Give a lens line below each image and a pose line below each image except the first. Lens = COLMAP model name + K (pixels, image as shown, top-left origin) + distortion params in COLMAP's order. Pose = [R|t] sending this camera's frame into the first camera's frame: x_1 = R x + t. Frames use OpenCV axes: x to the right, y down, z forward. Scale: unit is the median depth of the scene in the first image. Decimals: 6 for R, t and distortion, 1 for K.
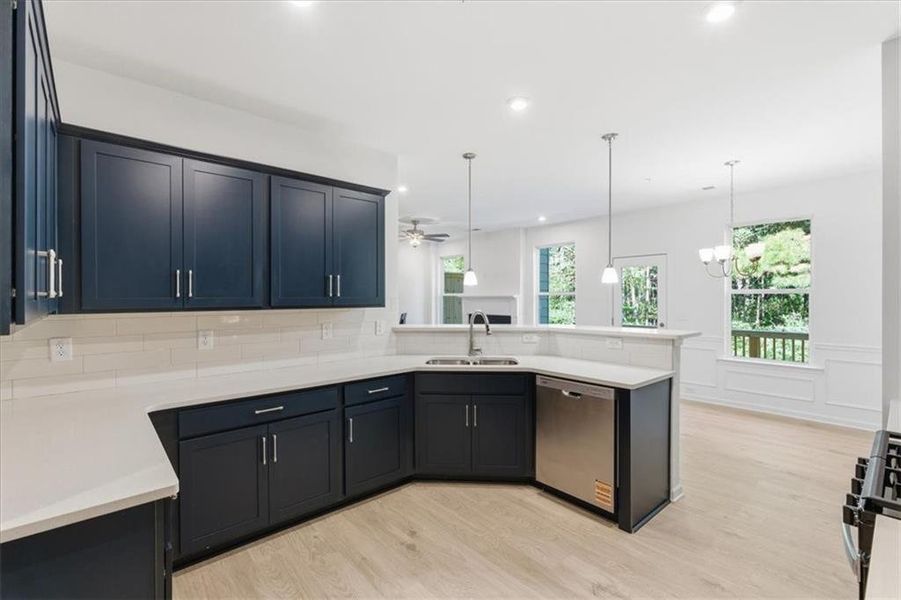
lens RADIAL K [[406.6, 0, 452.9], [0, 406.6, 296.0], [0, 0, 1]] dist [0.002418, 0.000886]
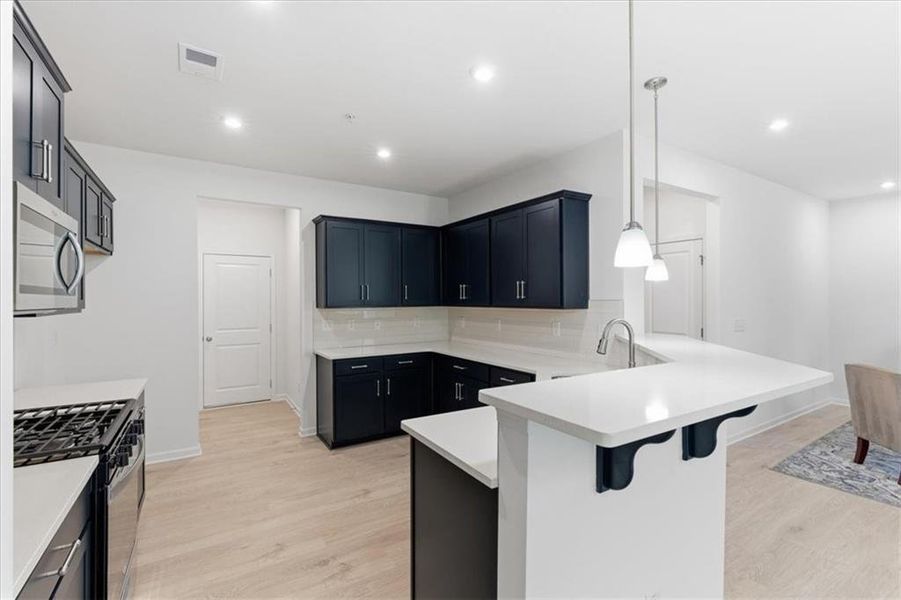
lens RADIAL K [[405.2, 0, 452.8], [0, 405.2, 298.7], [0, 0, 1]] dist [0.000986, 0.000312]
pose [[-0.170203, 0.000511, -0.985409, 0.902376], [0.006989, 0.999975, -0.000689, 0.000391], [0.985384, -0.007005, -0.170202, 0.964738]]
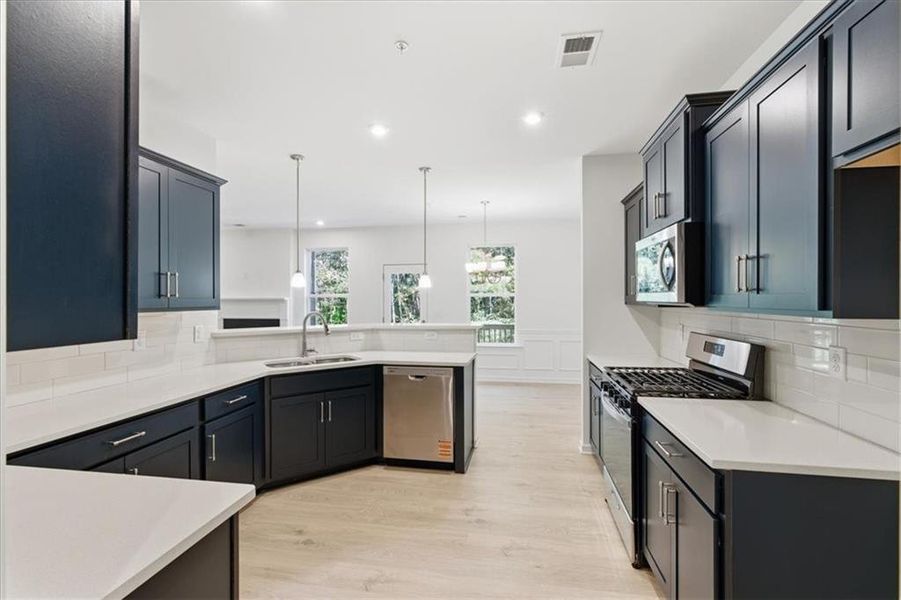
lens RADIAL K [[405.2, 0, 452.8], [0, 405.2, 298.7], [0, 0, 1]] dist [0.000986, 0.000312]
pose [[0.780602, 0.000104, 0.625028, -0.347415], [-0.000126, 1.000000, -0.000009, 0.003377], [-0.625028, -0.000071, 0.780602, -0.018385]]
